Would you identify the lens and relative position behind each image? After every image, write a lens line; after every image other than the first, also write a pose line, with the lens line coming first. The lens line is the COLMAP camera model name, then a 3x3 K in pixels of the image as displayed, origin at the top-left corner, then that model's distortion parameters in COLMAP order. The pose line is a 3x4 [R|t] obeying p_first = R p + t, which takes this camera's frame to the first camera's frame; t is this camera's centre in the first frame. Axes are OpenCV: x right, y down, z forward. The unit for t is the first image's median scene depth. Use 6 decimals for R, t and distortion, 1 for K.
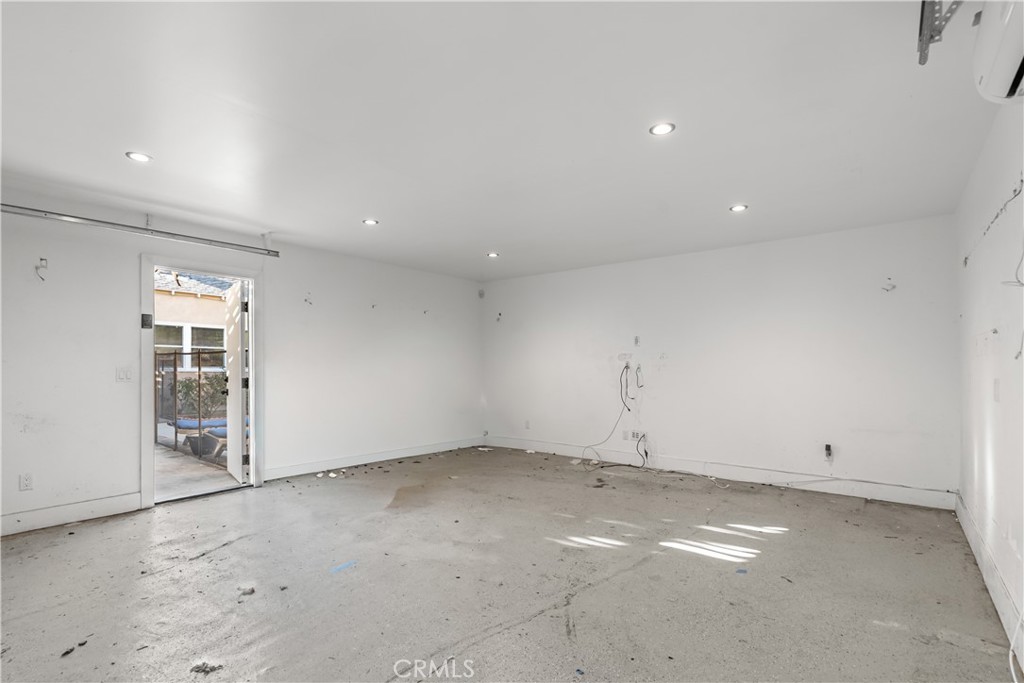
lens RADIAL K [[481.2, 0, 511.7], [0, 481.2, 344.5], [0, 0, 1]] dist [-0.004633, 0.002094]
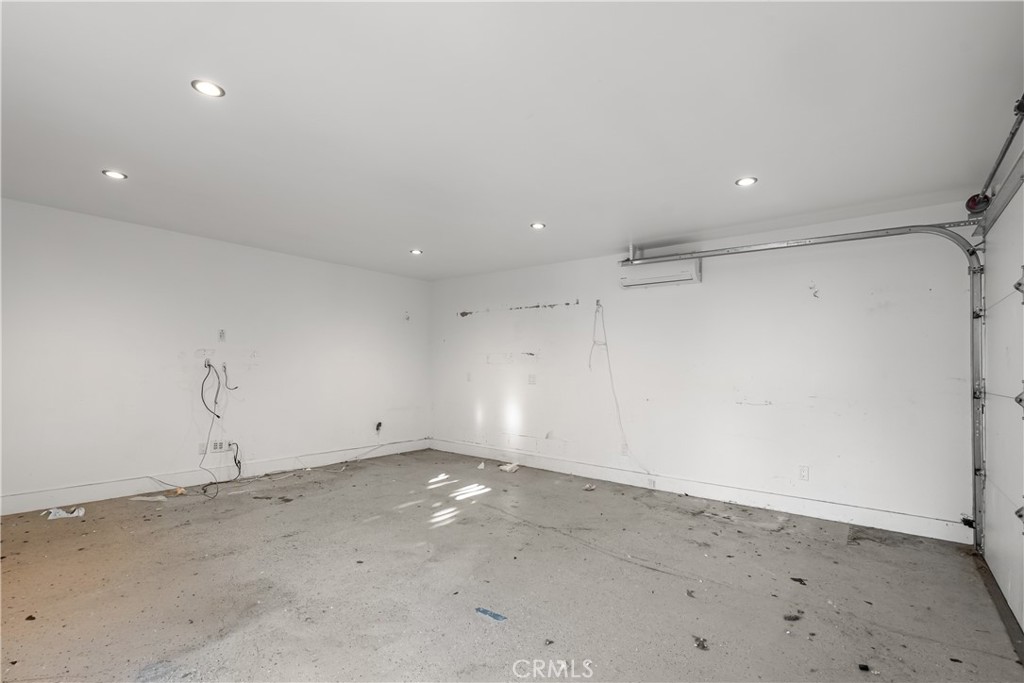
lens RADIAL K [[481.2, 0, 508.6], [0, 481.2, 358.3], [0, 0, 1]] dist [-0.004633, 0.002094]
pose [[-0.013147, 0.018945, 0.999734, -0.949286], [-0.063313, 0.997798, -0.019740, 0.028845], [-0.997907, -0.063555, -0.011918, 0.800873]]
